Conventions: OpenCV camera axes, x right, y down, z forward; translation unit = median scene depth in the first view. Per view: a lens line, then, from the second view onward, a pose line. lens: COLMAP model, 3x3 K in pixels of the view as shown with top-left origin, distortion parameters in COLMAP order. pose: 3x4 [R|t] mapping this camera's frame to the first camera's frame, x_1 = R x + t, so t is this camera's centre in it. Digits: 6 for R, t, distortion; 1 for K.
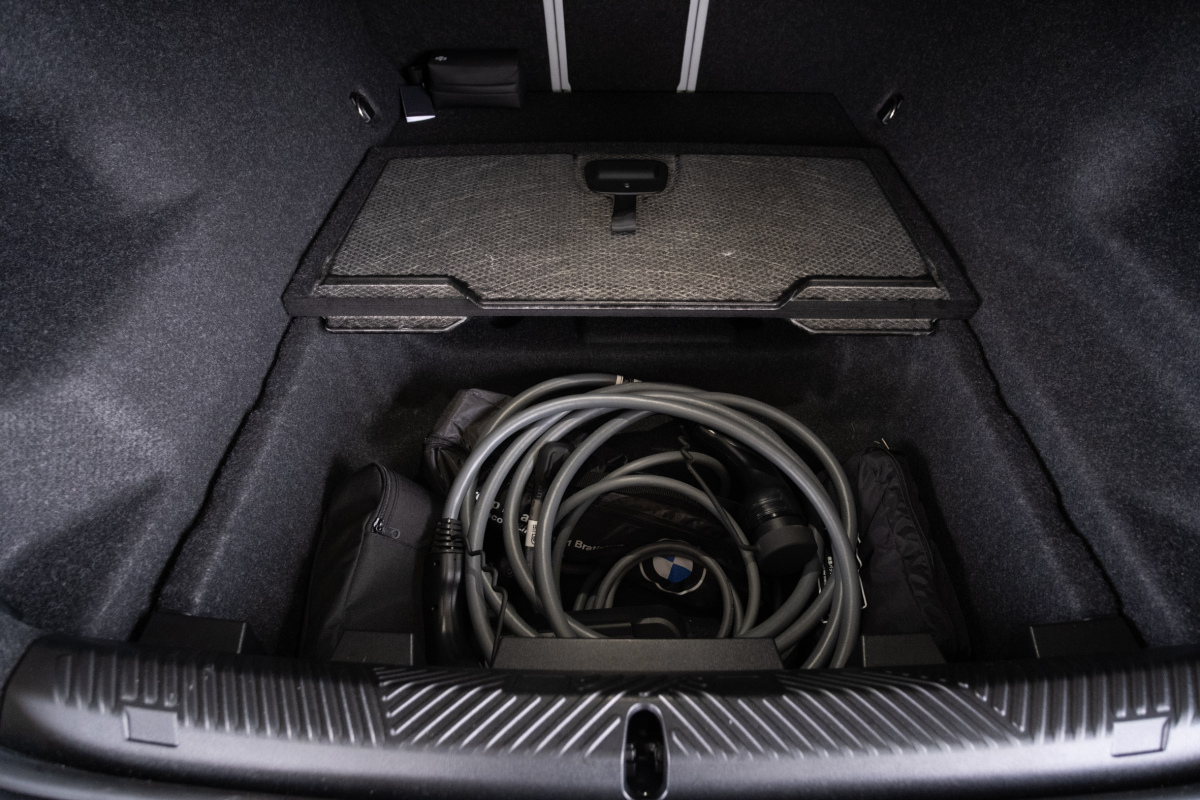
lens RADIAL K [[675.2, 0, 630.1], [0, 675.2, 412.7], [0, 0, 1]] dist [-0.026958, 0.000128]
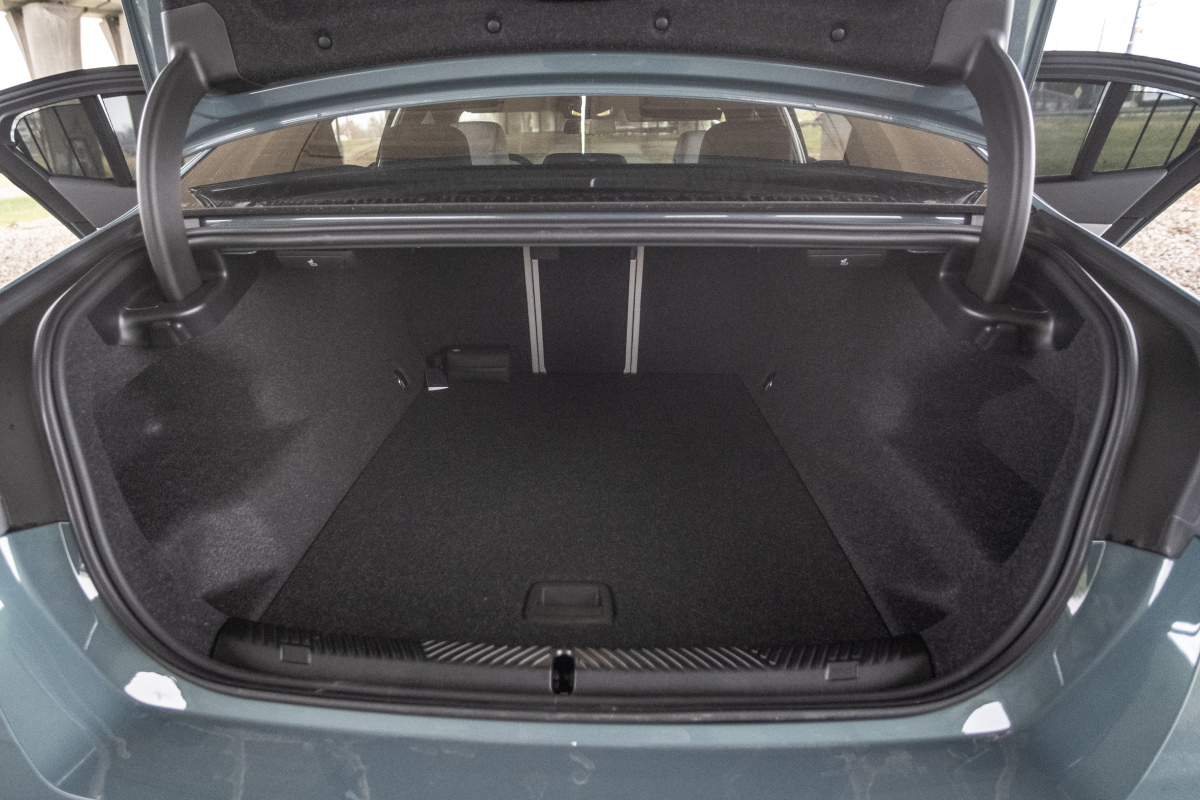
lens RADIAL K [[675.2, 0, 630.1], [0, 675.2, 412.7], [0, 0, 1]] dist [-0.026958, 0.000128]
pose [[0.999425, -0.004589, 0.033581, 0.091534], [0.017554, 0.917637, -0.397033, 0.369264], [-0.028993, 0.397394, 0.917190, -0.608227]]
